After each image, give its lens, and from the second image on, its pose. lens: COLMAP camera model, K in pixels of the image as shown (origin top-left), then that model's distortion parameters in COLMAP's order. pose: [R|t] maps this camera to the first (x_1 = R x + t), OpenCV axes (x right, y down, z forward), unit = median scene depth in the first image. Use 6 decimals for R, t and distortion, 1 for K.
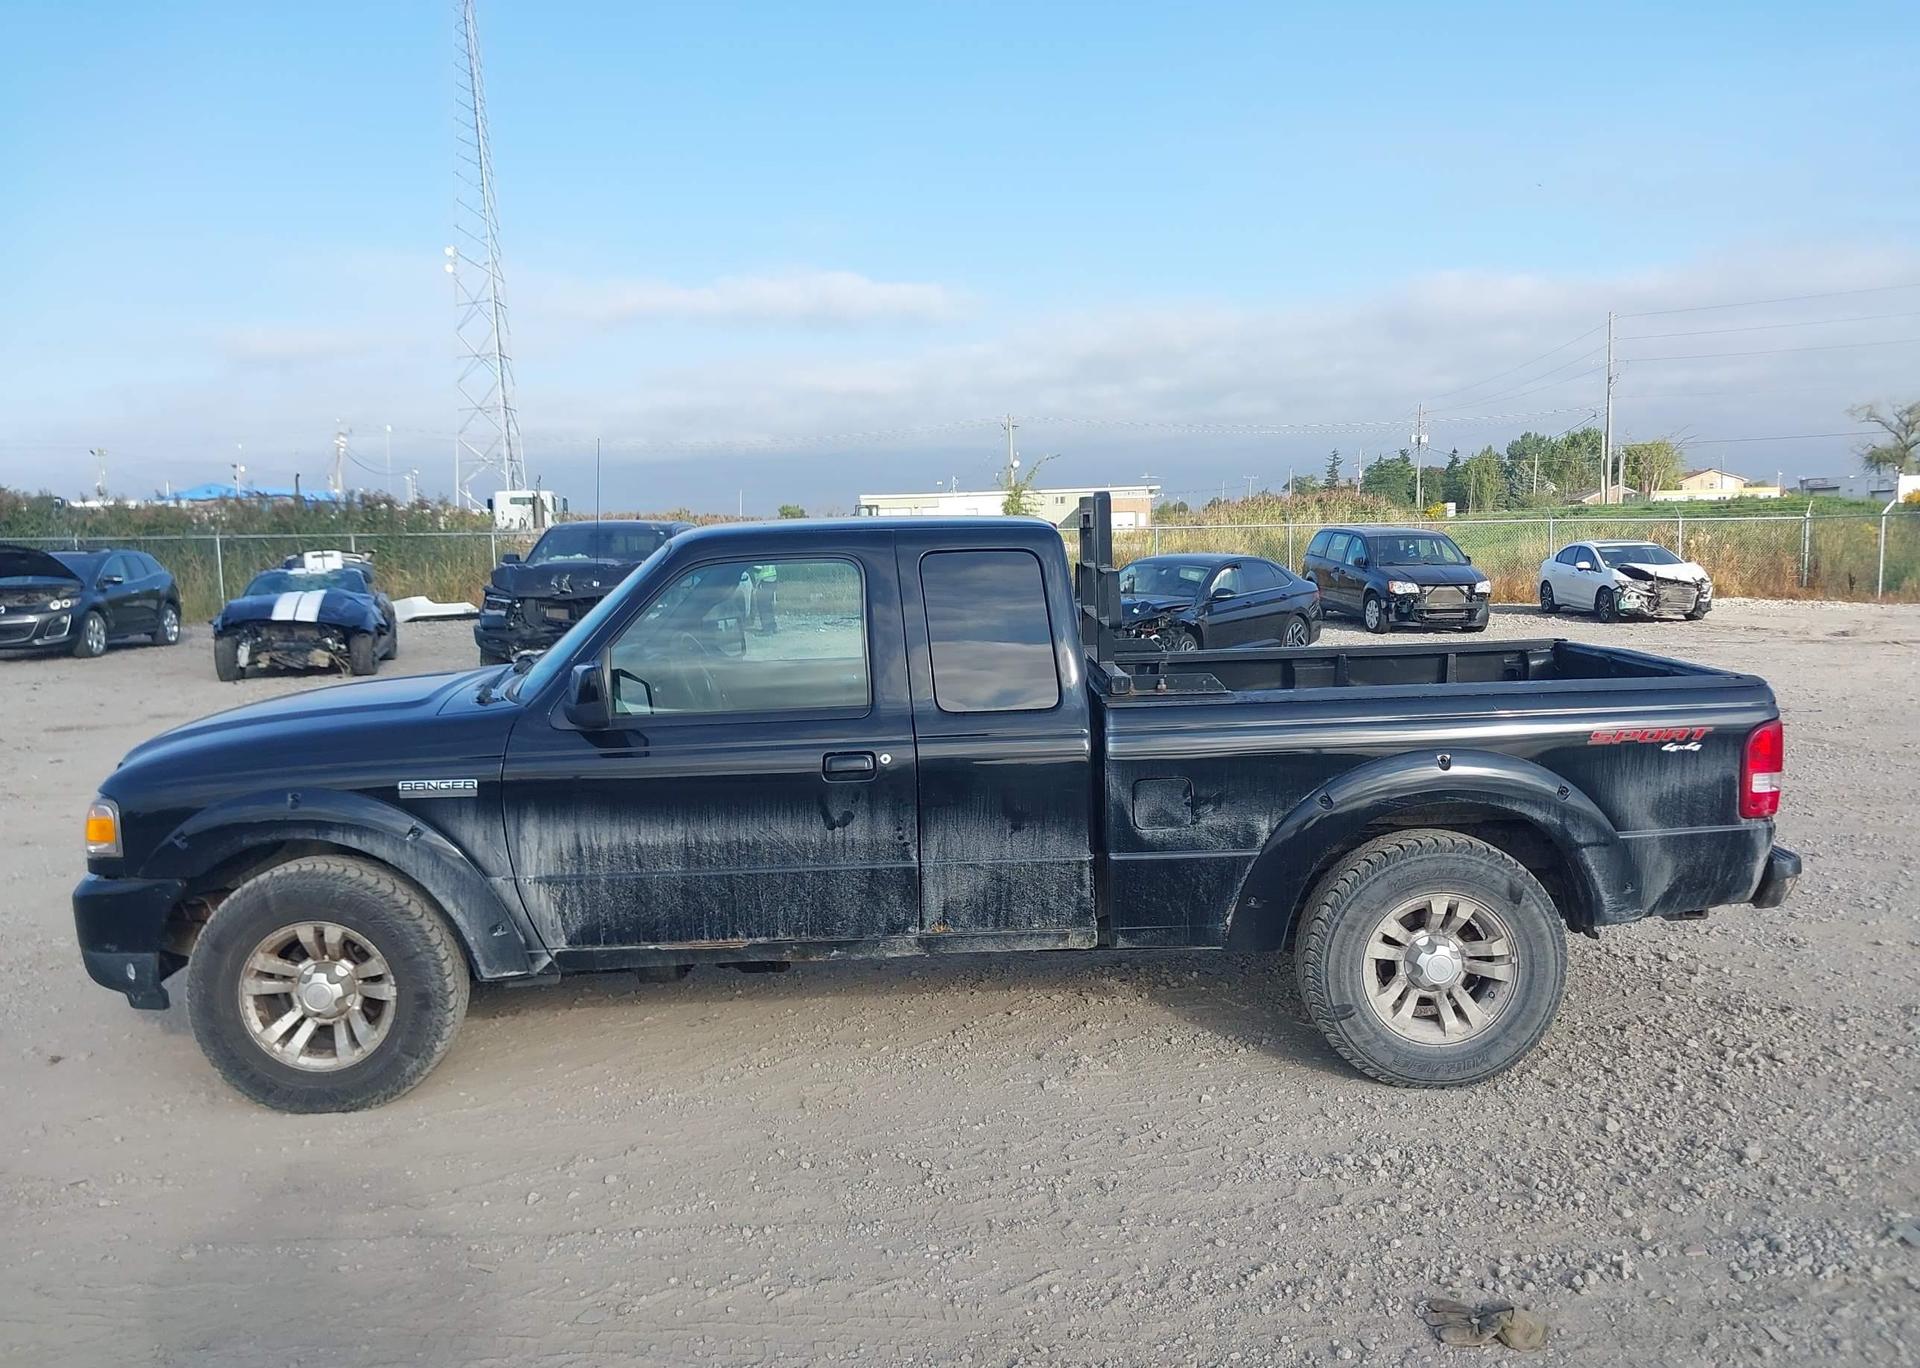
lens RADIAL K [[1544.9, 0, 985.8], [0, 1544.9, 683.2], [0, 0, 1]] dist [0.139556, -0.349696]
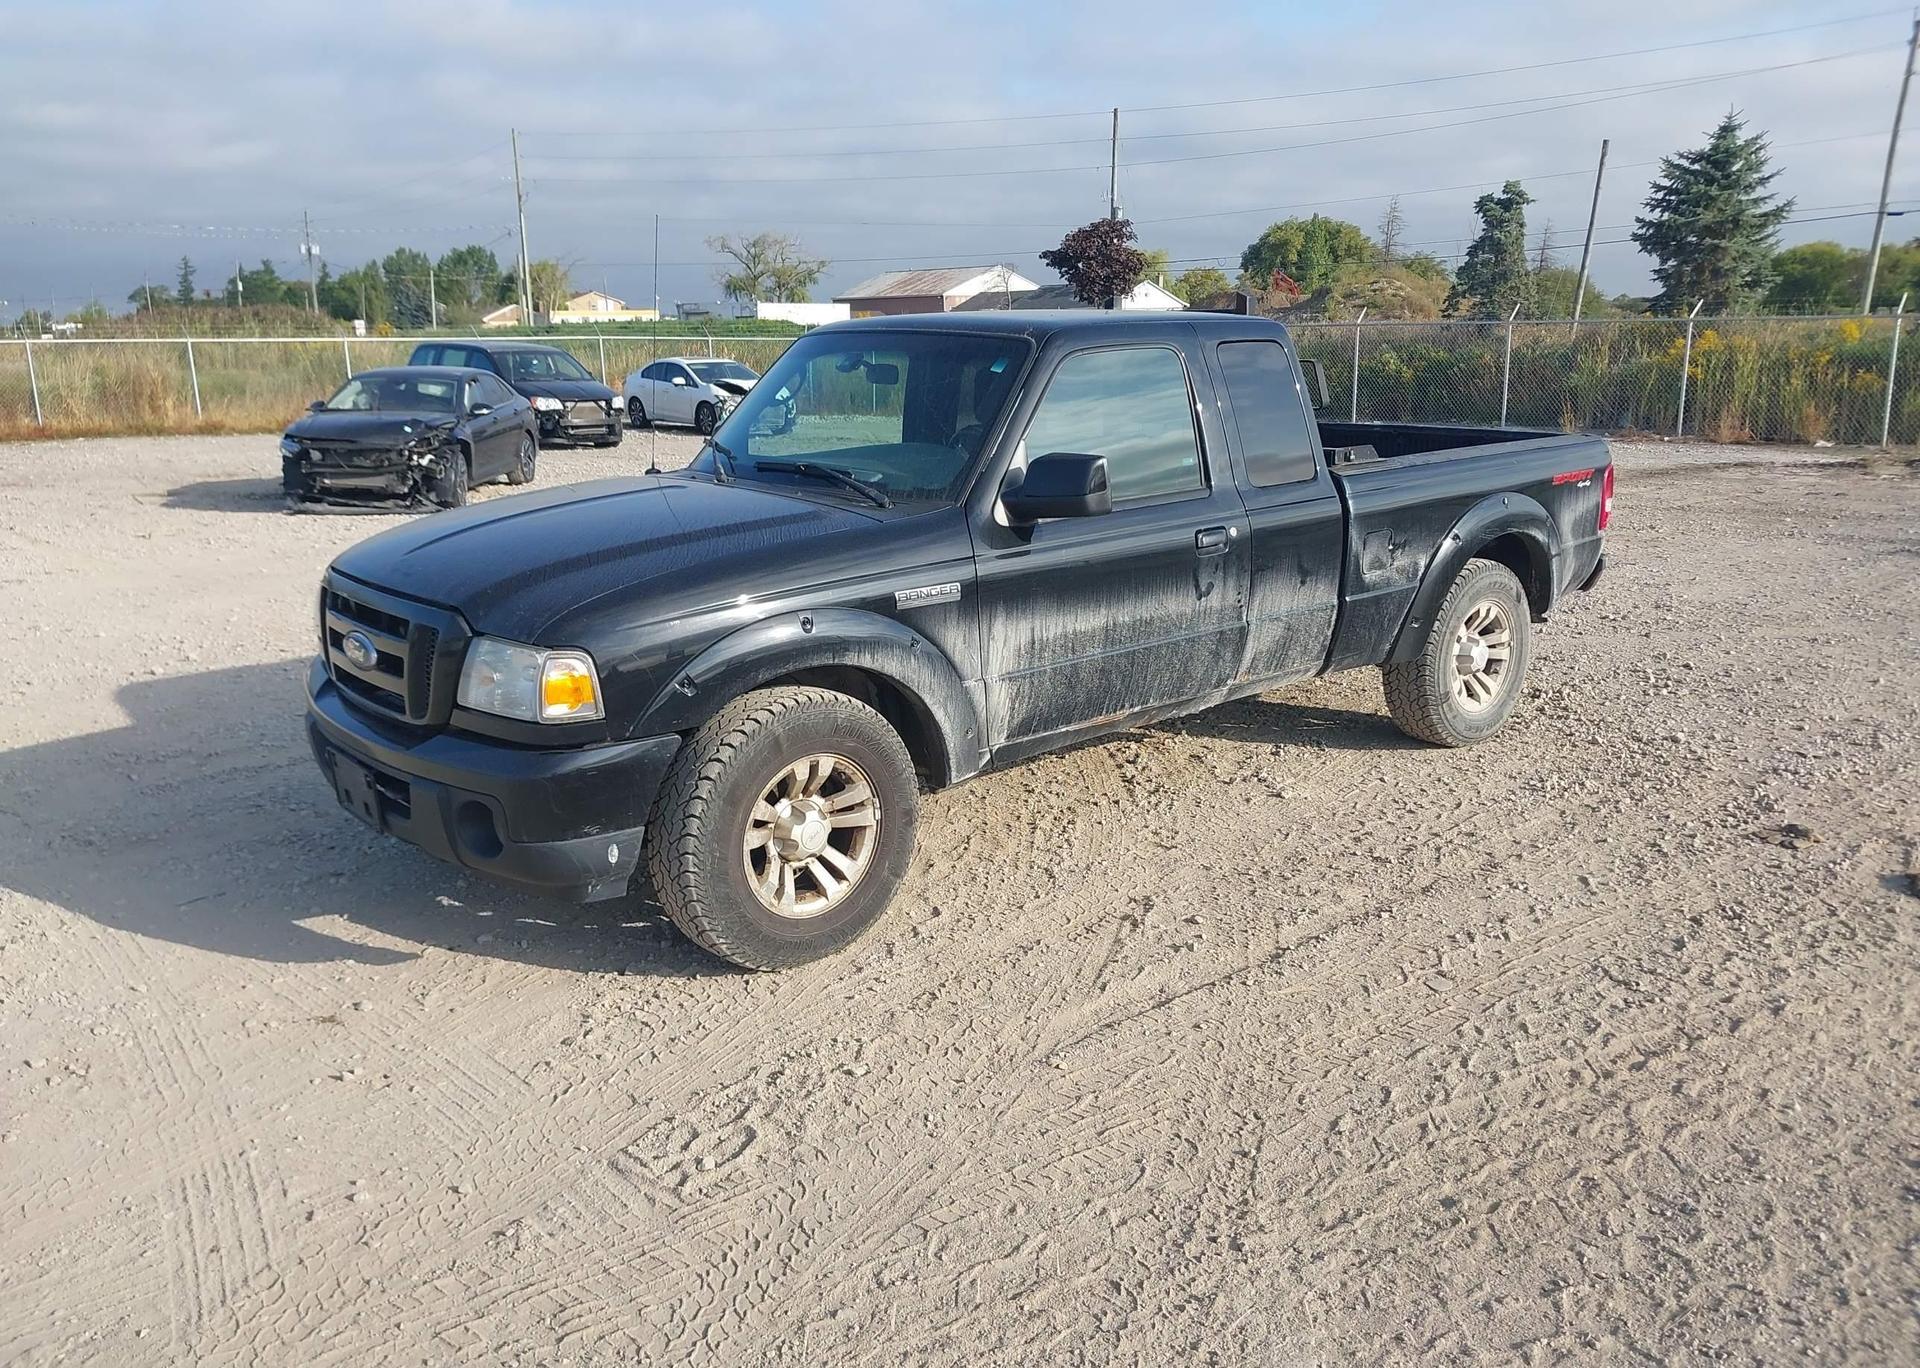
lens RADIAL K [[1482.5, 0, 1015.3], [0, 1482.5, 767.2], [0, 0, 1]] dist [0.103409, -0.191084]
pose [[0.764952, -0.171023, 0.620967, -0.871303], [0.061553, 0.979102, 0.193832, -0.002948], [-0.641139, -0.110050, 0.759493, 0.254131]]
